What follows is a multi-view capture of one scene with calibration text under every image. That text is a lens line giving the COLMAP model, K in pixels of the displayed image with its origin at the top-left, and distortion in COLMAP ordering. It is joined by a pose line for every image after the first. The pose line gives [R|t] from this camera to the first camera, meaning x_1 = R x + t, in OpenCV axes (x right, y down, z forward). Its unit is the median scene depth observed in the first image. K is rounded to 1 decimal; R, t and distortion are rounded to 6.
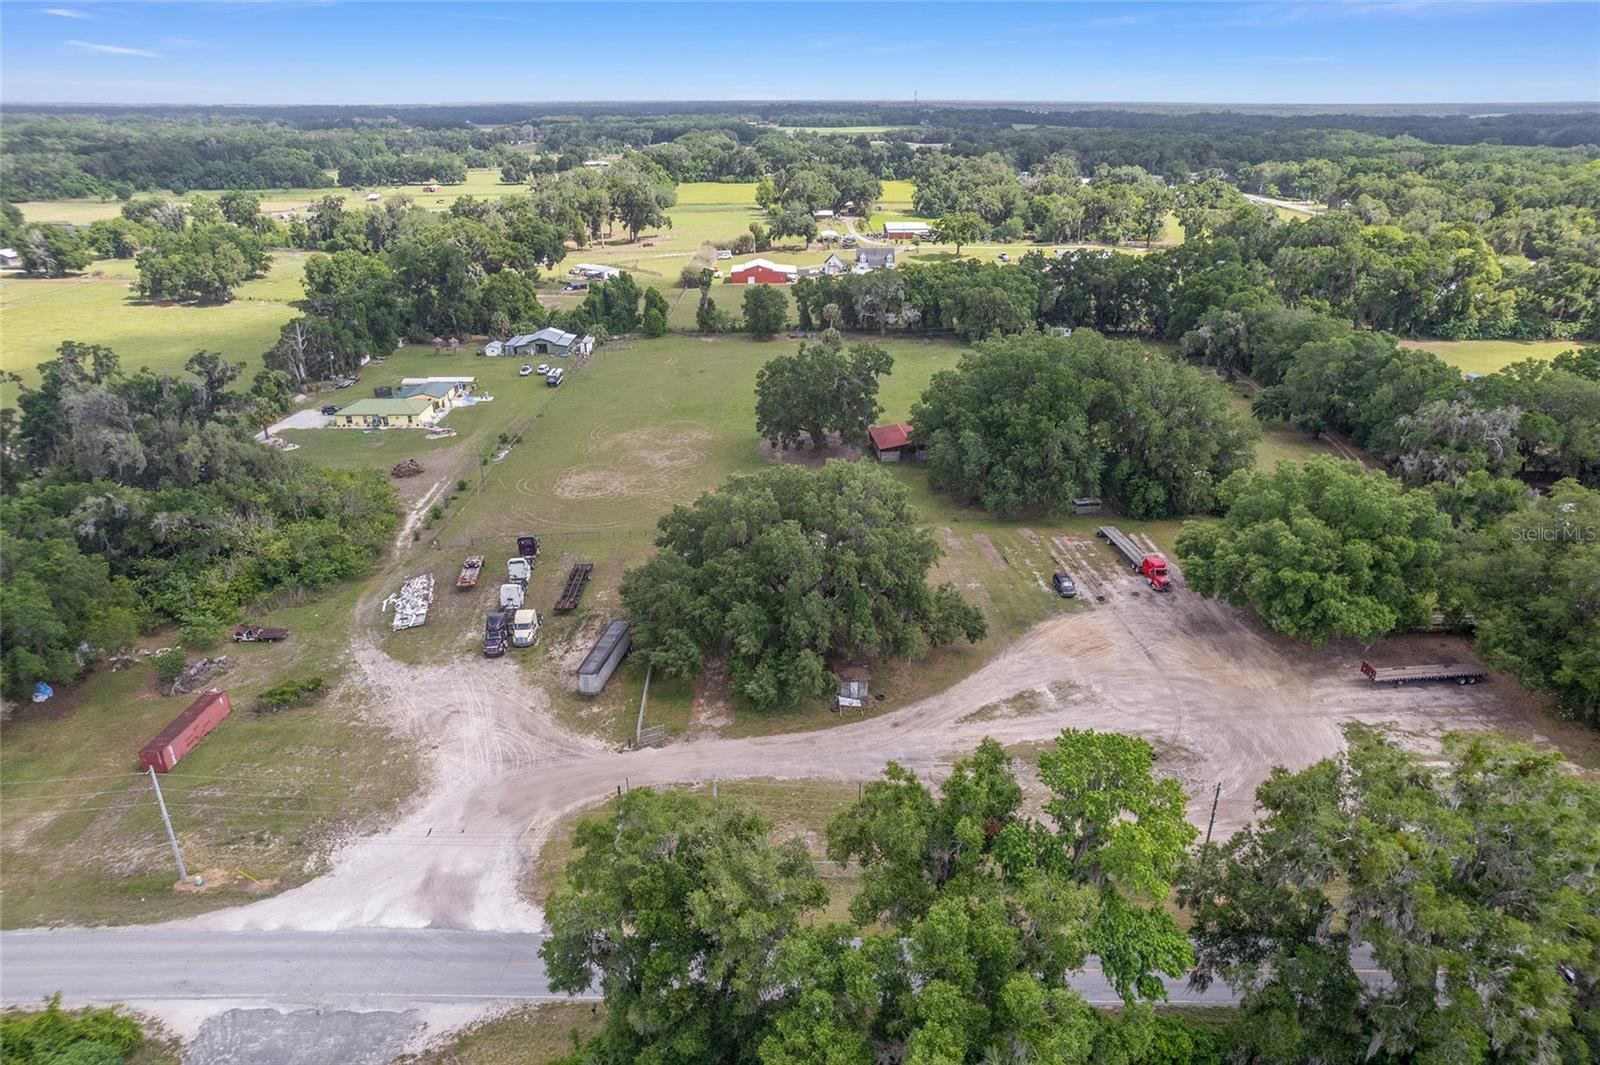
lens RADIAL K [[1020.8, 0, 806.7], [0, 1020.8, 548.0], [0, 0, 1]] dist [-0.068532, 0.069677]
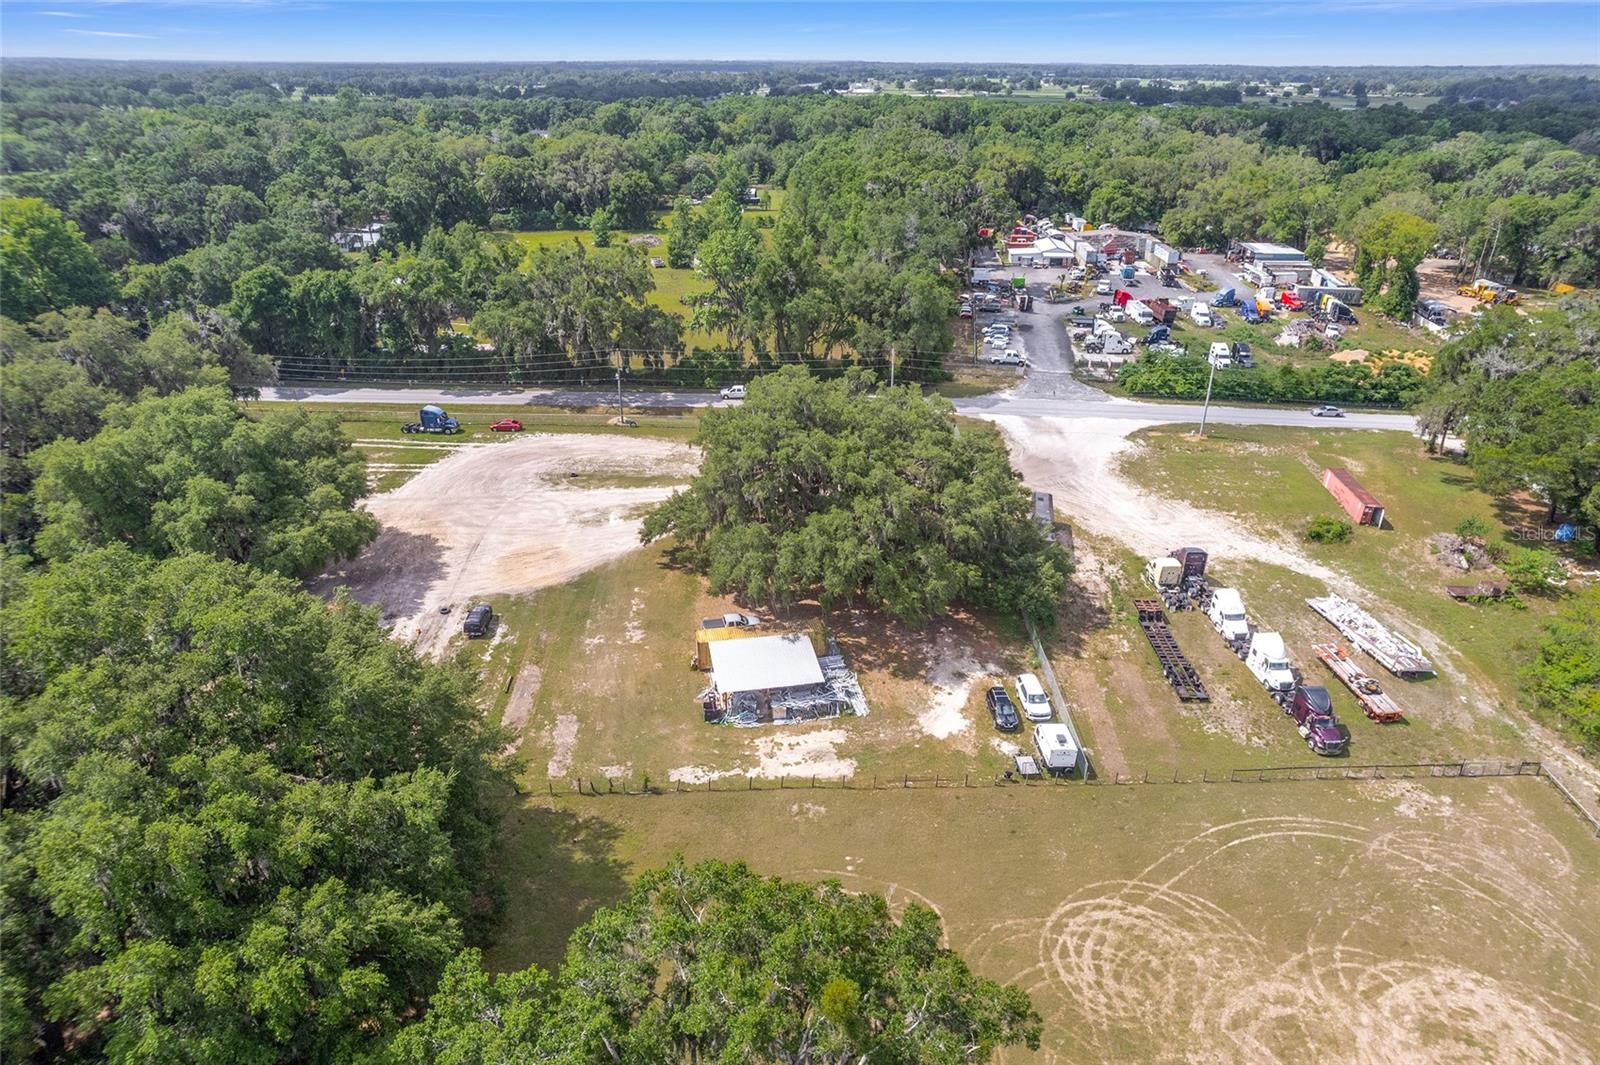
lens RADIAL K [[1020.8, 0, 806.7], [0, 1020.8, 548.0], [0, 0, 1]] dist [-0.068532, 0.069677]
pose [[-0.999265, -0.020847, 0.032181, -0.001680], [0.011280, 0.642323, 0.766351, -0.471725], [-0.036647, 0.766150, -0.641616, 1.222539]]
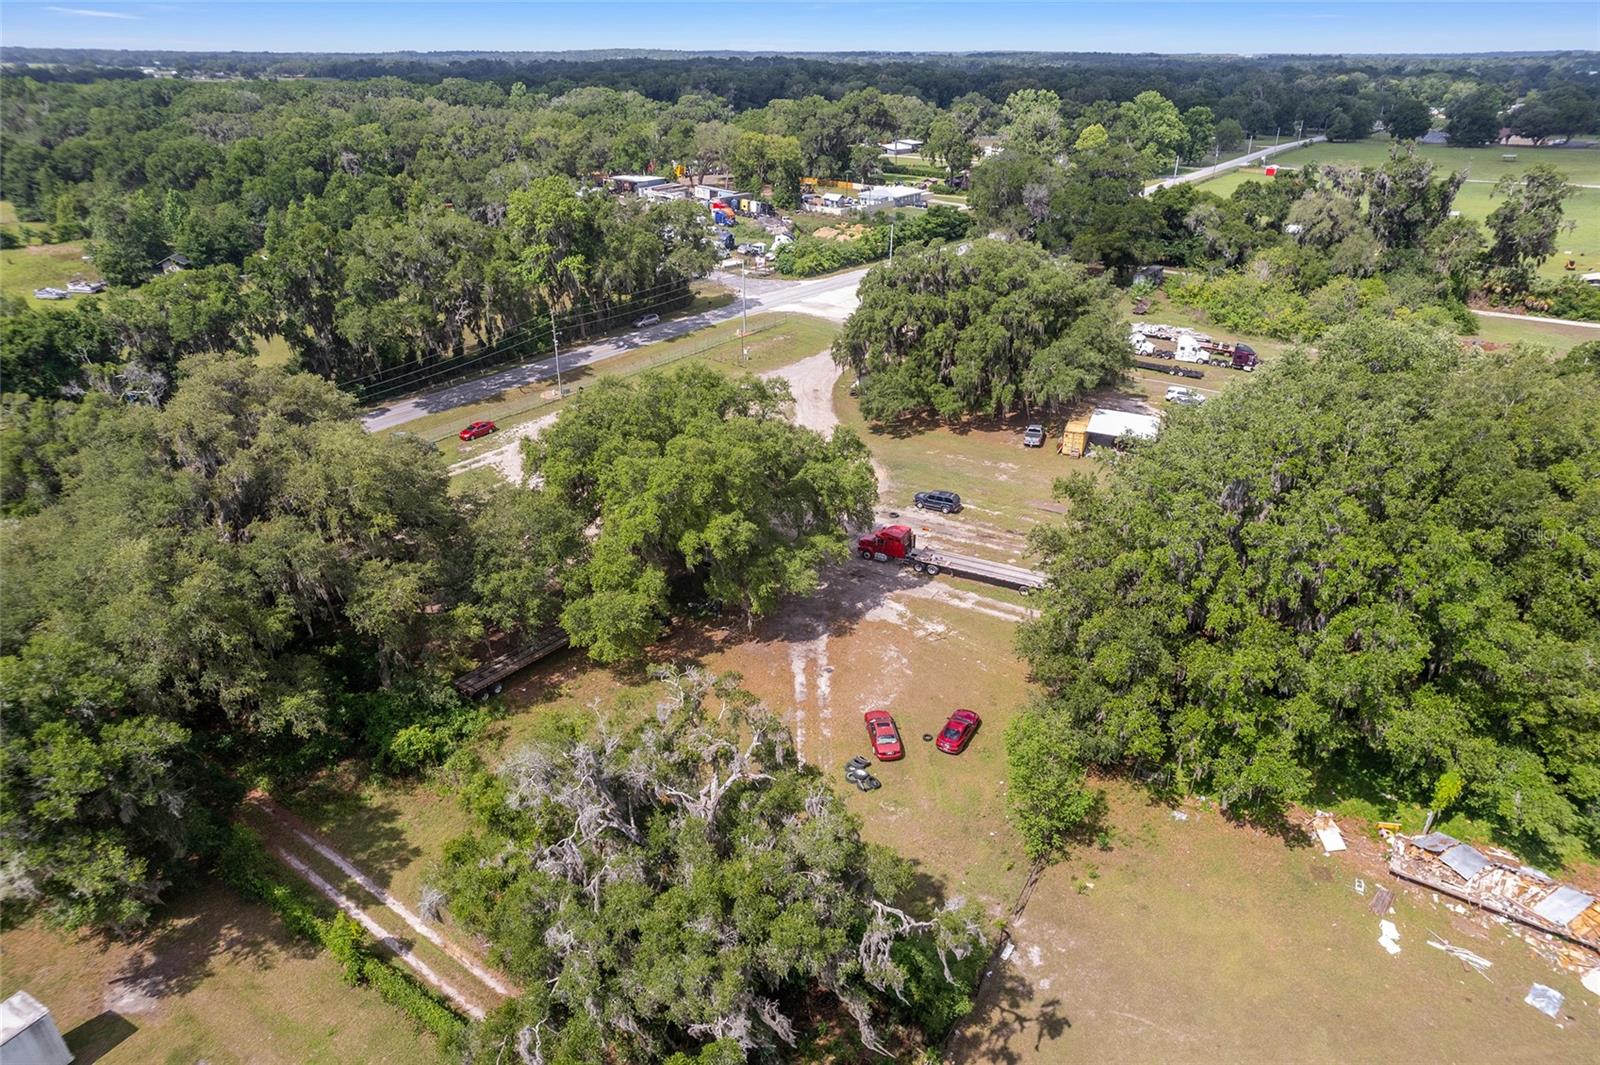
lens RADIAL K [[1020.8, 0, 806.7], [0, 1020.8, 548.0], [0, 0, 1]] dist [-0.068532, 0.069677]
pose [[-0.570549, 0.362165, -0.737096, 0.768218], [-0.338127, 0.714327, 0.612704, -0.324693], [0.748428, 0.598810, -0.285101, 1.007787]]
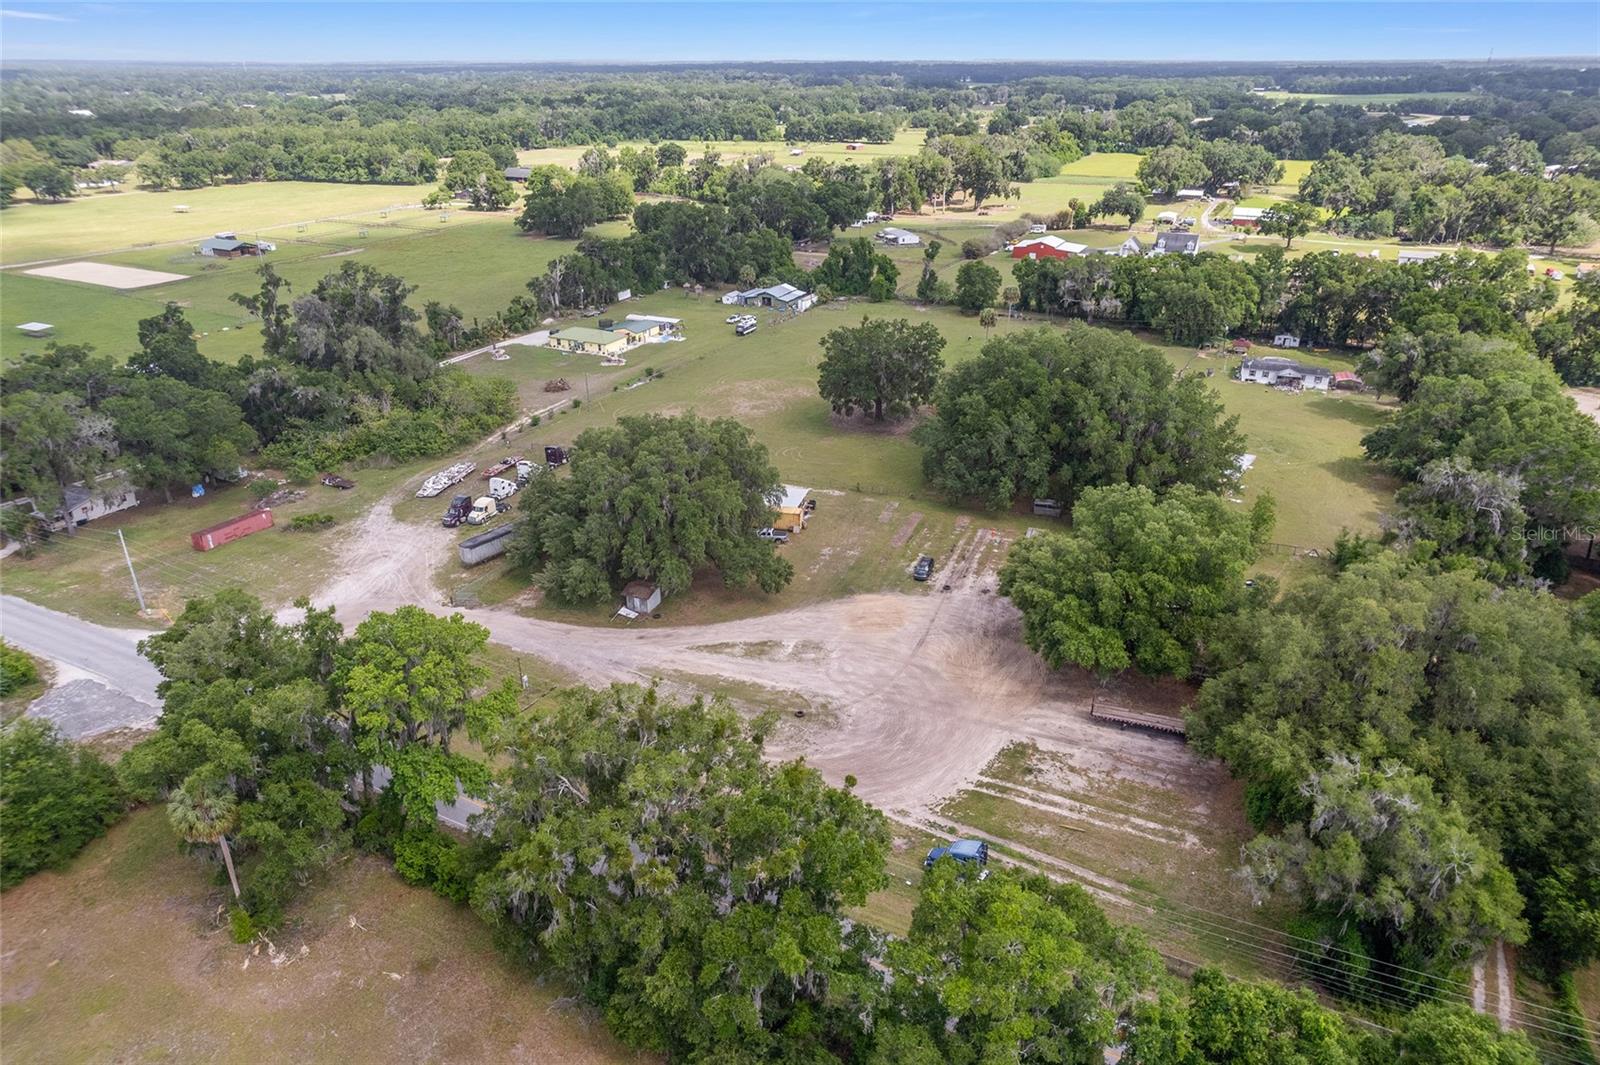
lens RADIAL K [[1025.8, 0, 807.1], [0, 1025.8, 549.4], [0, 0, 1]] dist [-0.069389, 0.069542]
pose [[0.893900, 0.193900, -0.404160, 0.489257], [-0.180030, 0.980989, 0.072460, -0.032442], [0.410526, 0.007989, 0.911814, -0.003995]]
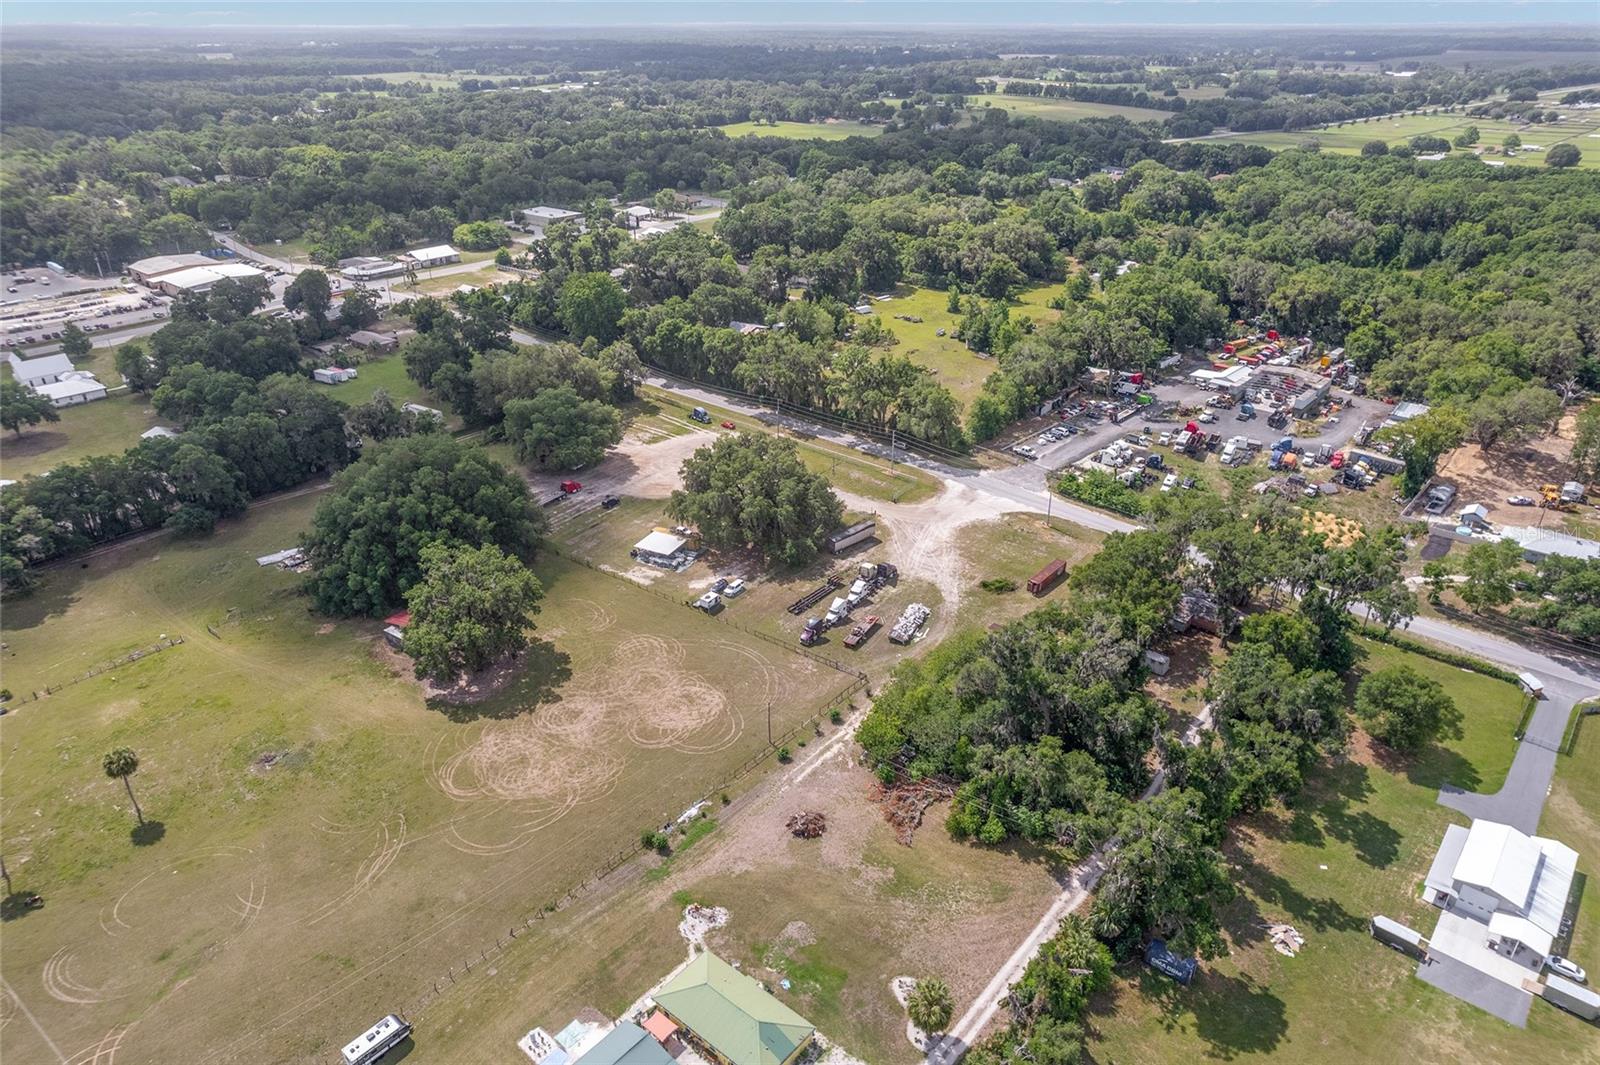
lens RADIAL K [[1048.1, 0, 807.4], [0, 1048.1, 539.2], [0, 0, 1]] dist [-0.053726, 0.038546]
pose [[-0.759963, -0.292351, 0.580506, -0.958305], [0.266372, 0.674594, 0.688454, -0.953366], [-0.592877, 0.677830, -0.434792, 1.420394]]
